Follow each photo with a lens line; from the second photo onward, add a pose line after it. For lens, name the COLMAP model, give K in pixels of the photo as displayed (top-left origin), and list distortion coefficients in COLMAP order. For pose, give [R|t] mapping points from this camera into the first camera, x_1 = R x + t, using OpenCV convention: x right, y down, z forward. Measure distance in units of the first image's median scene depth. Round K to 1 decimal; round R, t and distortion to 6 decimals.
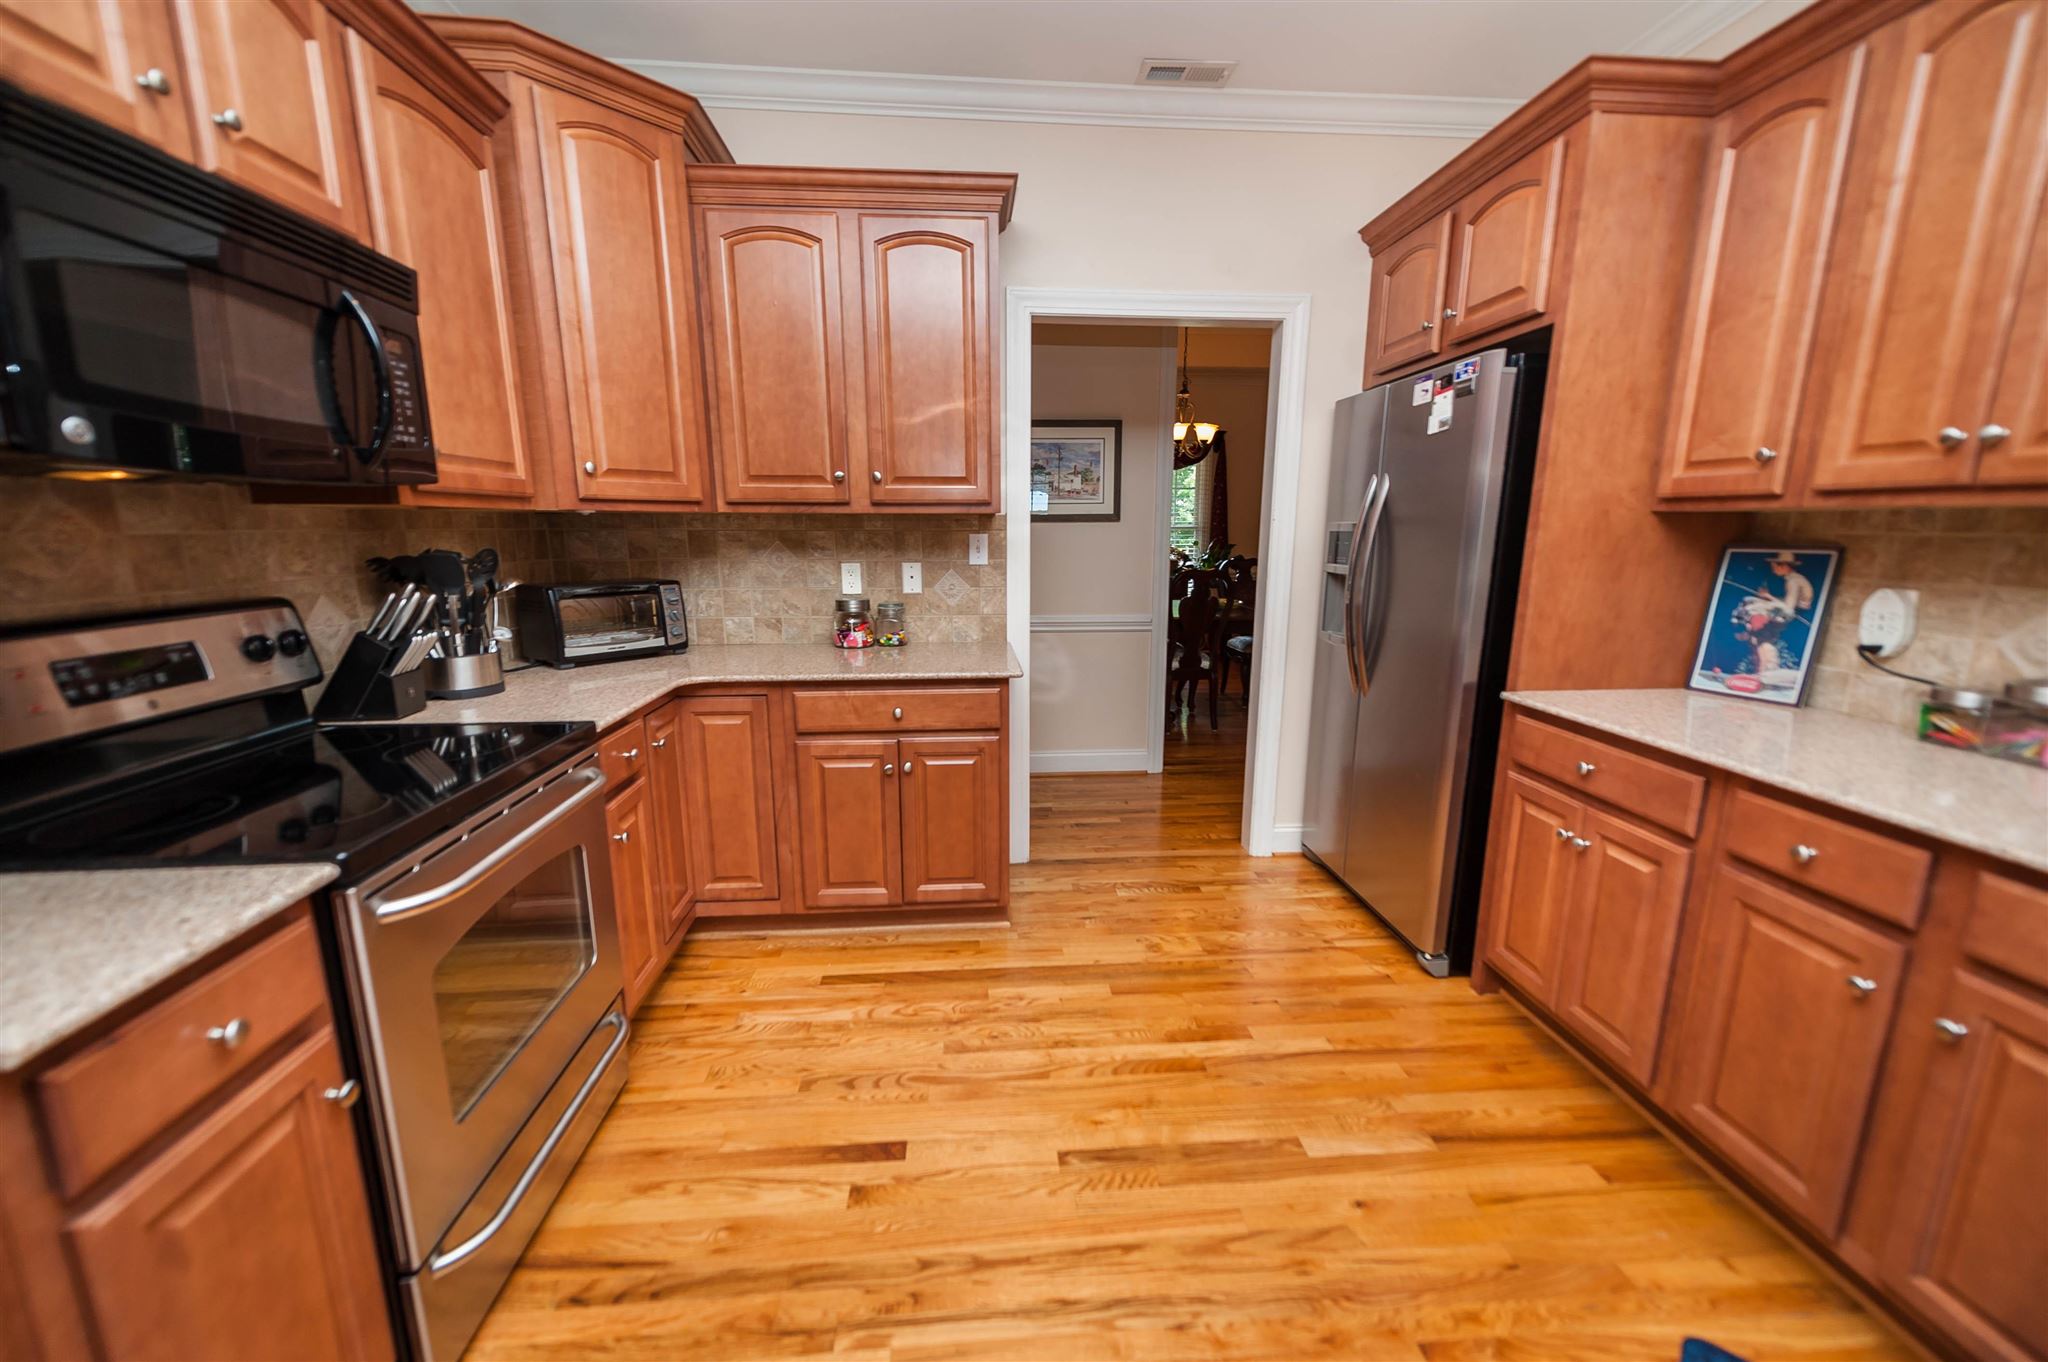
lens RADIAL K [[810.4, 0, 1031.9], [0, 810.4, 691.0], [0, 0, 1]] dist [0.002985, -0.000849]
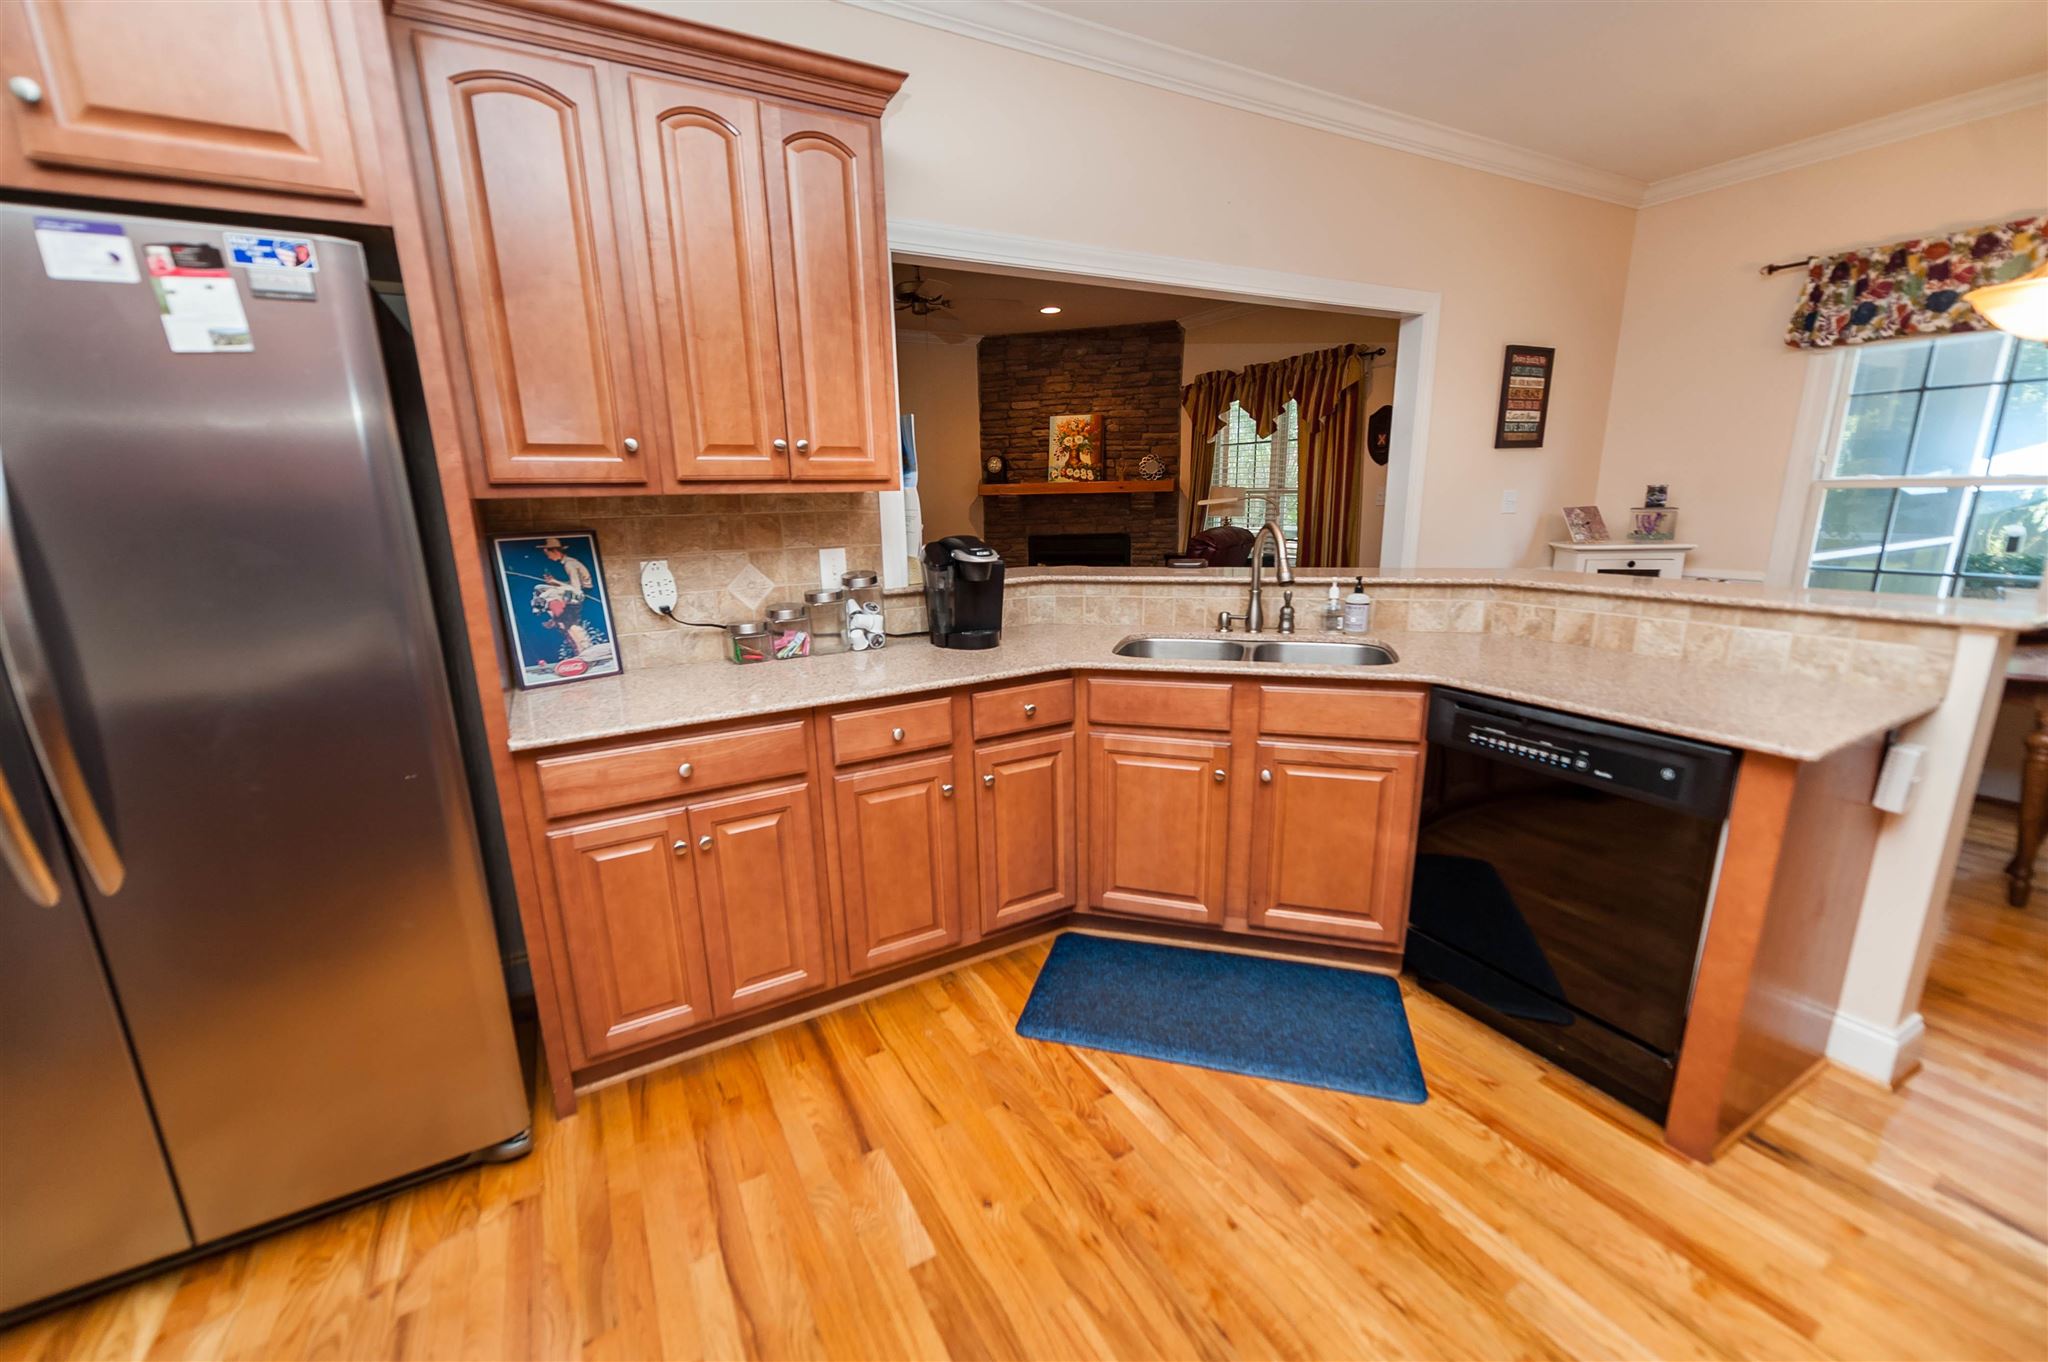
lens RADIAL K [[810.4, 0, 1030.2], [0, 810.4, 689.1], [0, 0, 1]] dist [0.002985, -0.000849]
pose [[-0.418869, -0.205280, 0.884539, -0.290506], [0.204935, 0.927608, 0.312322, -0.194950], [-0.884619, 0.312095, -0.346477, 0.899067]]
